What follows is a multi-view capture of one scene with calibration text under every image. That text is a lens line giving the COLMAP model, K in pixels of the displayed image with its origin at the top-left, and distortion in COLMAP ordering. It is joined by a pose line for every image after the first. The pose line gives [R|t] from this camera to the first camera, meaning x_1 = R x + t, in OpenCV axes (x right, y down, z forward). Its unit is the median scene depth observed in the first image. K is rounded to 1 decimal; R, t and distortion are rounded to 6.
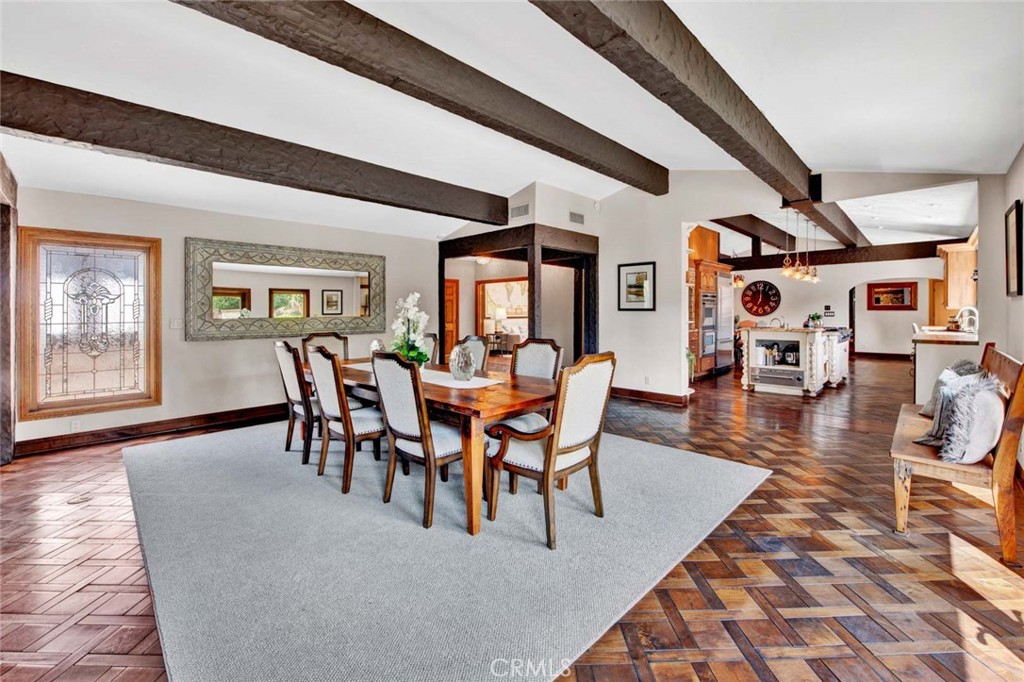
lens RADIAL K [[458.5, 0, 512.0], [0, 458.5, 341.0], [0, 0, 1]] dist [-0.000614, 0.000002]
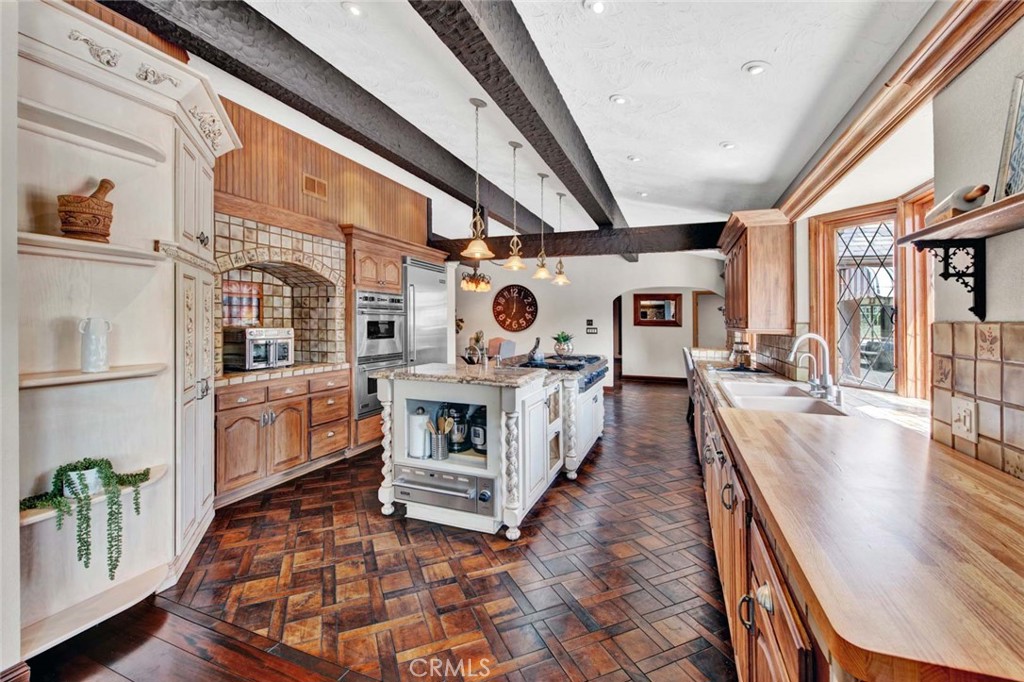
lens RADIAL K [[424.4, 0, 512.0], [0, 424.4, 341.0], [0, 0, 1]] dist [0.009443, 0.000312]
pose [[0.933794, 0.000001, 0.357811, 0.389537], [0.004326, 0.999927, -0.011293, -0.042729], [-0.357785, 0.012093, 0.933726, 0.477972]]
